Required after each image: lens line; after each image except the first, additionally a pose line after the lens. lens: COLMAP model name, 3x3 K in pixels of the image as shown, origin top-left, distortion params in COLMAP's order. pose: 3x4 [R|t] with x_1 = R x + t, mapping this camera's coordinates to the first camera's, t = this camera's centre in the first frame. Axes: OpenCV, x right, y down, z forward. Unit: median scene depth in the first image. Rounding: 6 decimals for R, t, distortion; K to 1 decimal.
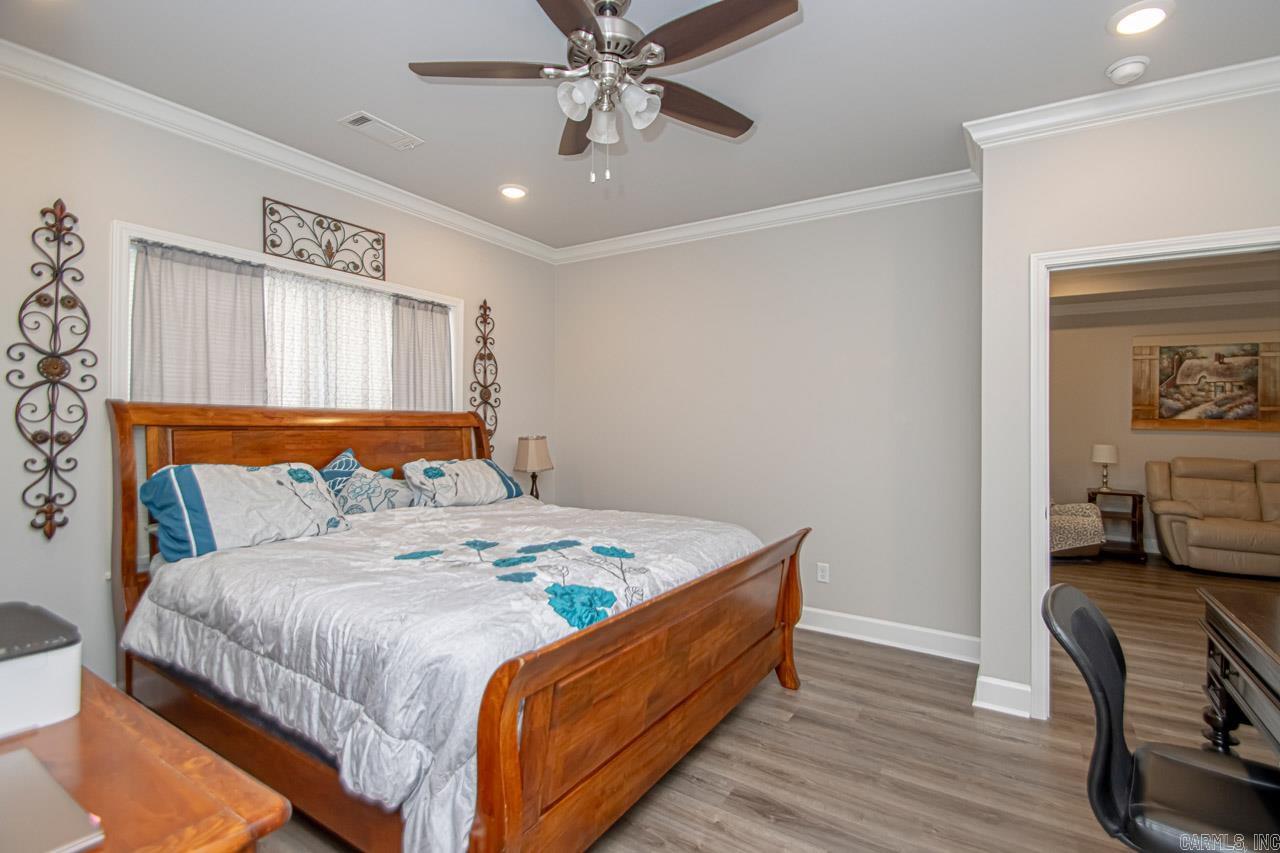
lens RADIAL K [[648.8, 0, 612.8], [0, 648.8, 409.9], [0, 0, 1]] dist [0.034680, -0.032689]
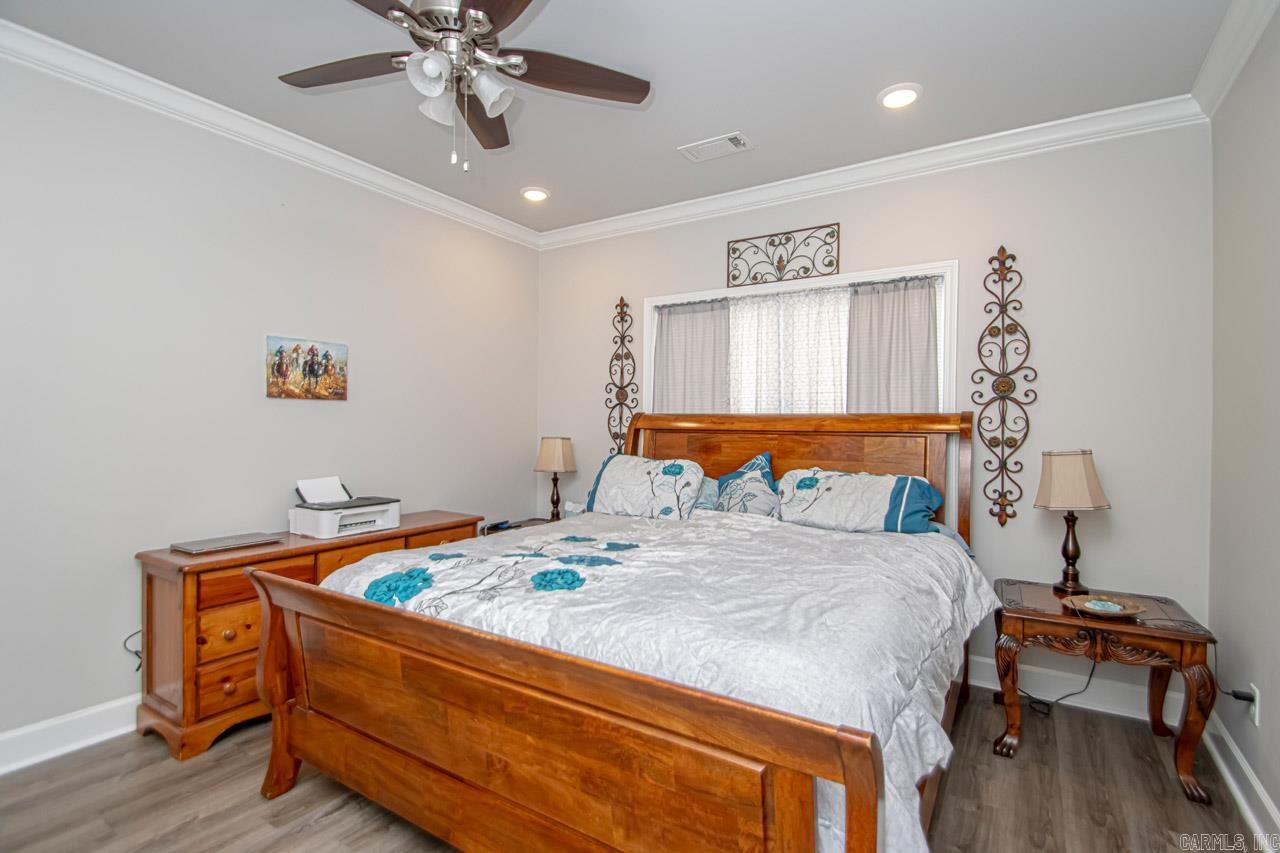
lens RADIAL K [[593.5, 0, 660.1], [0, 593.5, 422.1], [0, 0, 1]] dist [0.001476, 0.000168]
pose [[0.024463, -0.015676, -0.999578, 0.518978], [0.014661, 0.999775, -0.015321, 0.023372], [0.999593, -0.014280, 0.024688, 0.777225]]
